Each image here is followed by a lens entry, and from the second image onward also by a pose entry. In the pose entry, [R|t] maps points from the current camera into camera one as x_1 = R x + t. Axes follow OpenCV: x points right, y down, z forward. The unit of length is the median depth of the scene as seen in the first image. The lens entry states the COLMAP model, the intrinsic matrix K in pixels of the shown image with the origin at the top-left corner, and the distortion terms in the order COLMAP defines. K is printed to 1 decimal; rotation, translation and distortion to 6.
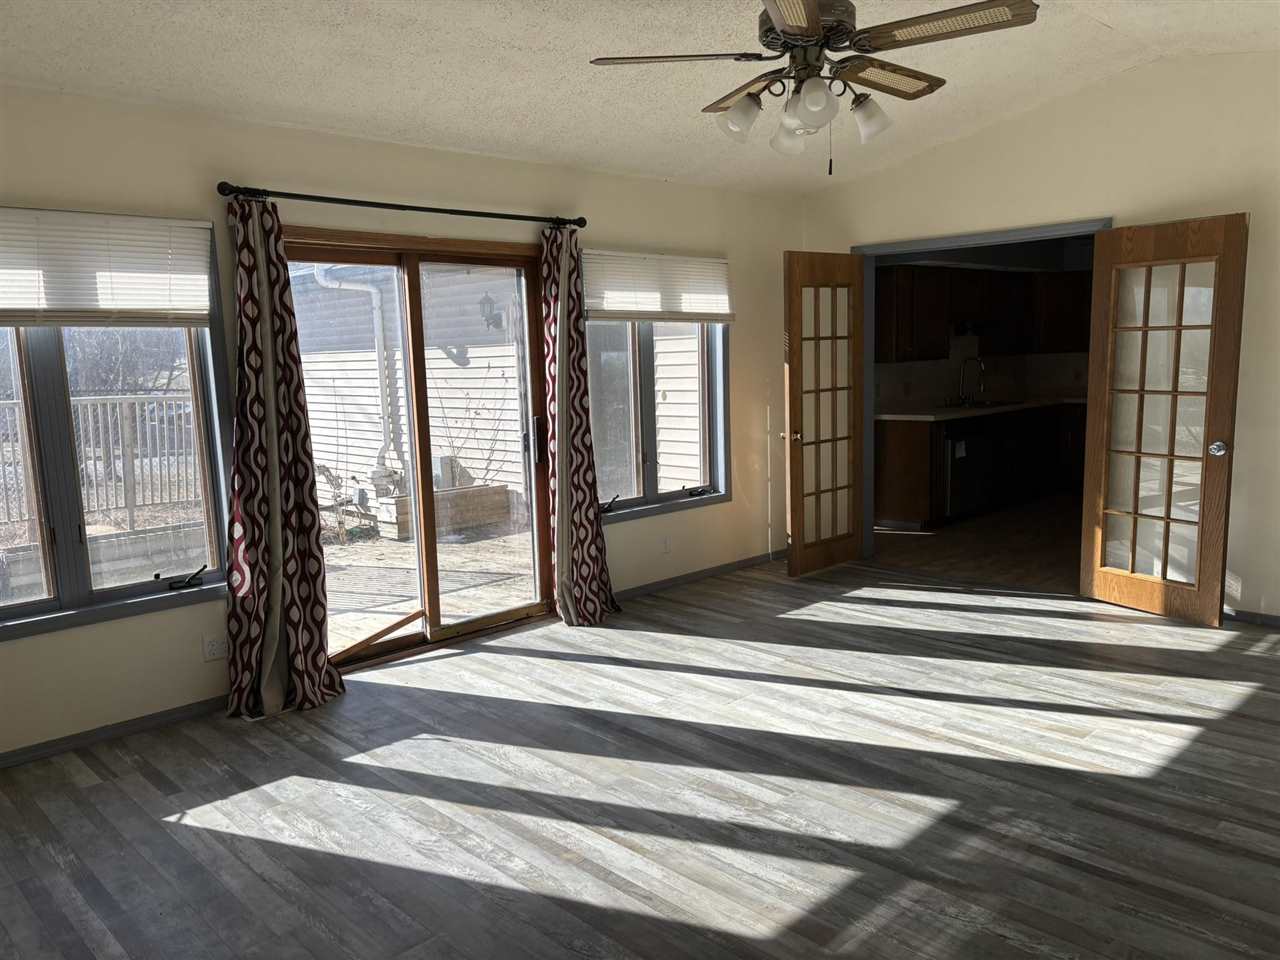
lens RADIAL K [[969.4, 0, 647.3], [0, 969.4, 479.9], [0, 0, 1]] dist [0.055381, -0.012048]
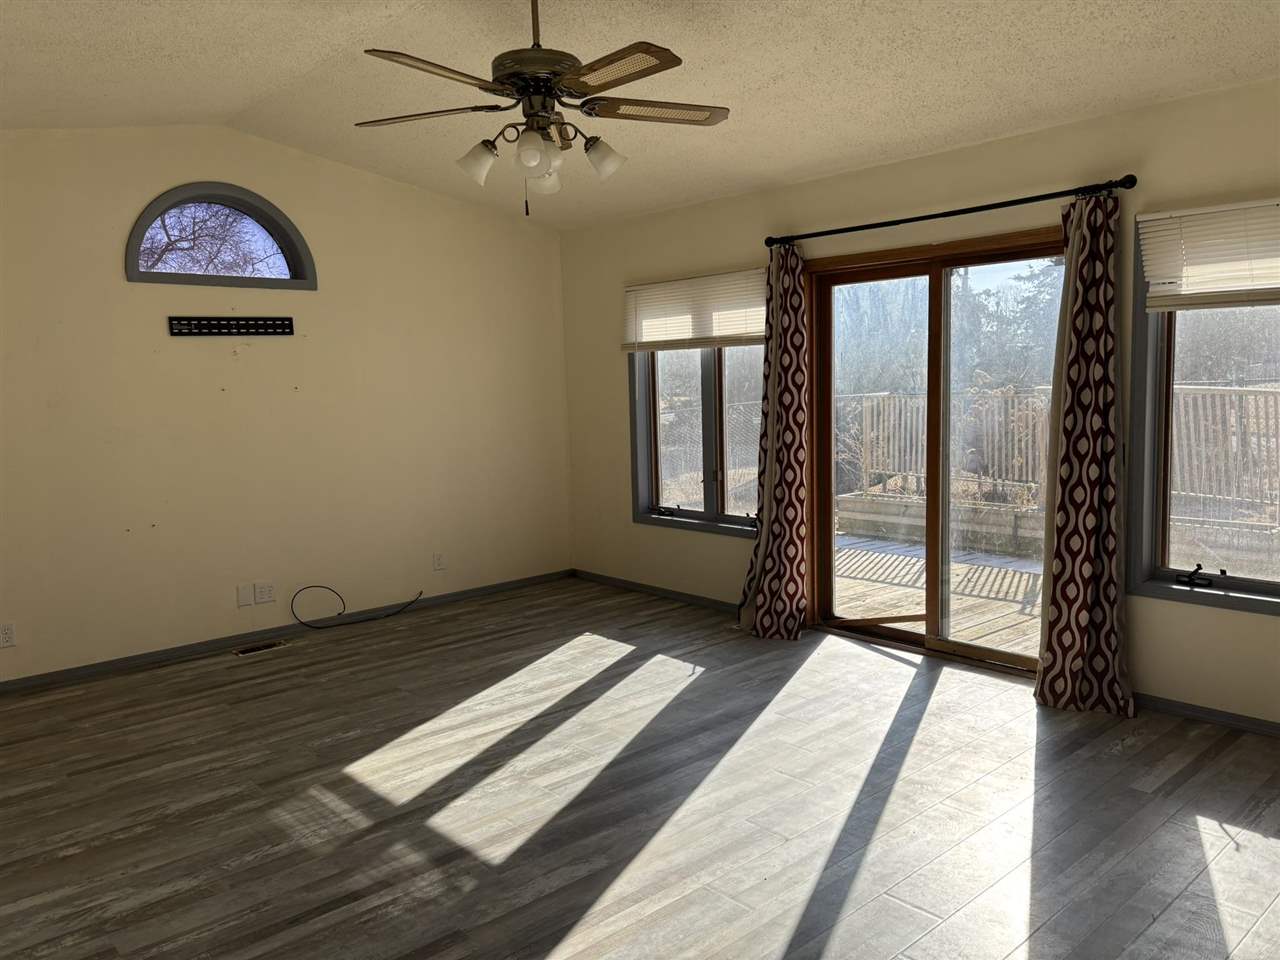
lens RADIAL K [[969.4, 0, 647.5], [0, 969.4, 478.9], [0, 0, 1]] dist [0.055381, -0.012048]
pose [[-0.041261, 0.139721, -0.989331, 1.134773], [-0.098200, 0.984813, 0.143179, -0.179035], [0.994311, 0.103060, -0.026914, 1.074326]]
